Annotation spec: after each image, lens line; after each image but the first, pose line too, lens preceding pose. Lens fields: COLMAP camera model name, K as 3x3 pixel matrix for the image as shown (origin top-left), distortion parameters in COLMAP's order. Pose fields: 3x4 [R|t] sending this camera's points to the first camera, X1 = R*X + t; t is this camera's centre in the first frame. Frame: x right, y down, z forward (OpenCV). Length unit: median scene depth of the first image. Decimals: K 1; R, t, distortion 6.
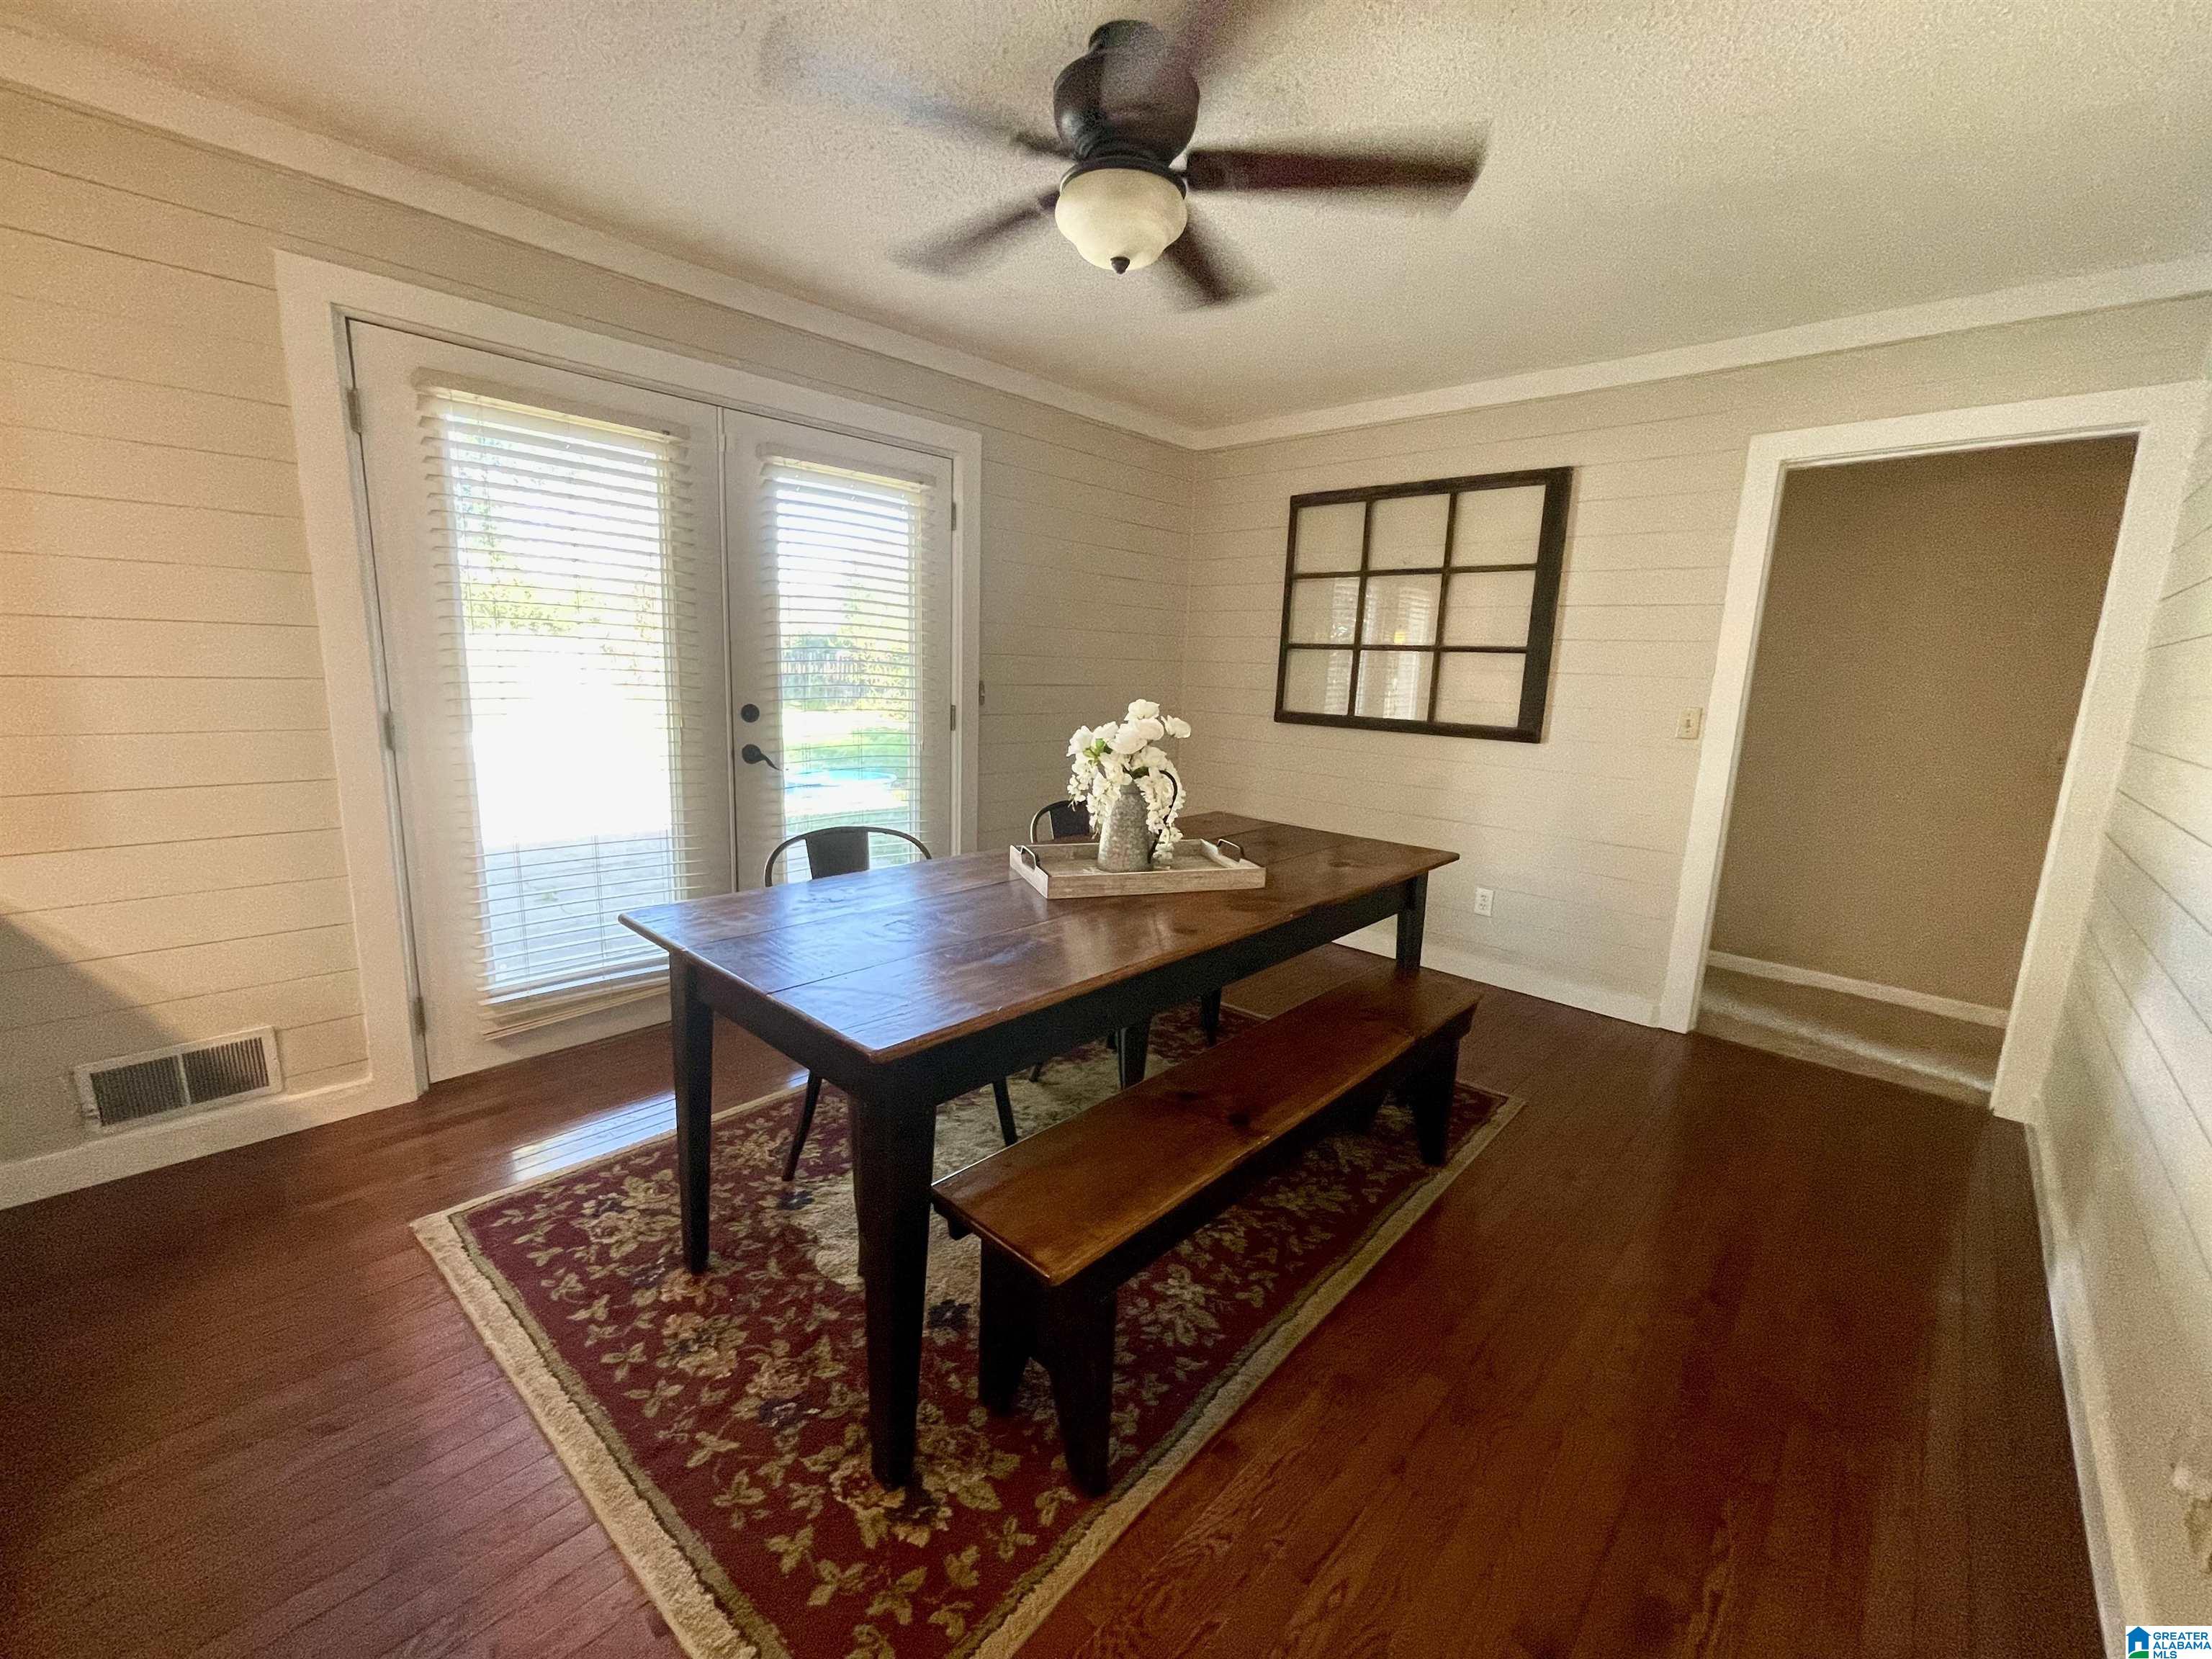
lens RADIAL K [[906.8, 0, 1107.0], [0, 906.8, 821.7], [0, 0, 1]] dist [-0.027855, 0.027782]
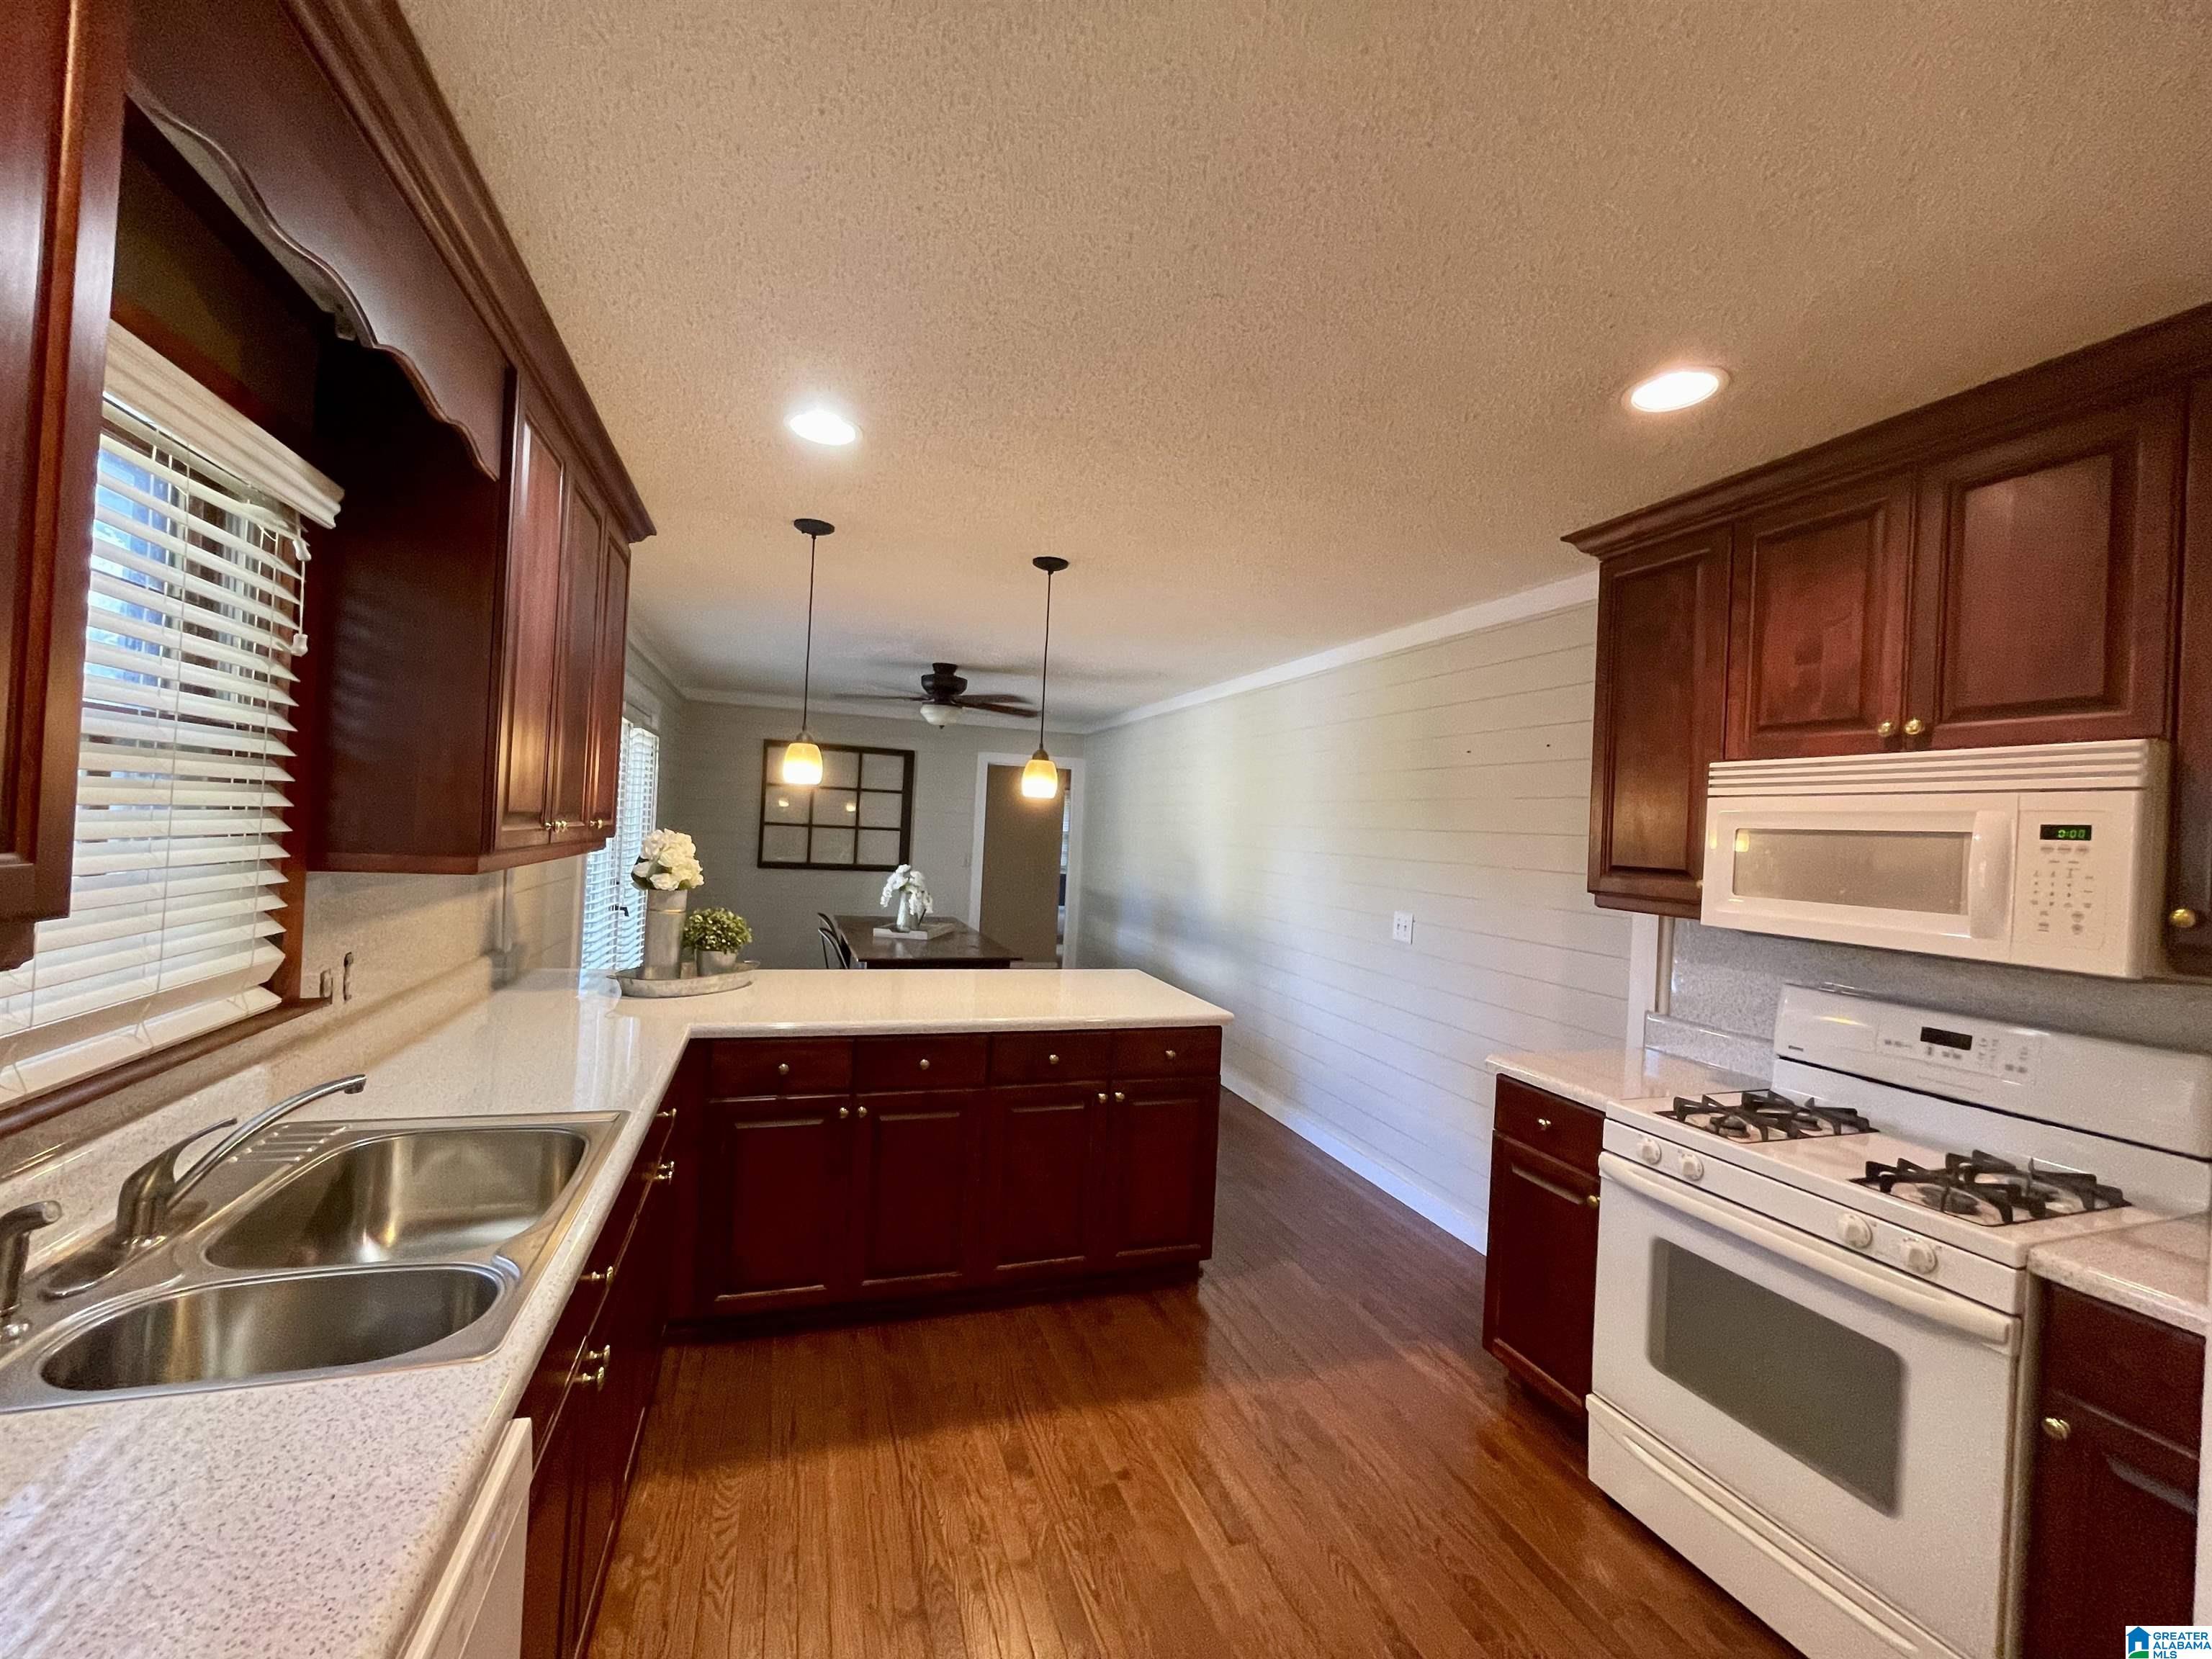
lens RADIAL K [[893.8, 0, 1104.0], [0, 893.8, 822.1], [0, 0, 1]] dist [-0.001732, -0.000013]
pose [[0.470089, -0.003664, 0.882611, -2.123032], [0.119592, 0.991034, -0.059582, -0.040794], [-0.874479, 0.133562, 0.466312, -0.757780]]
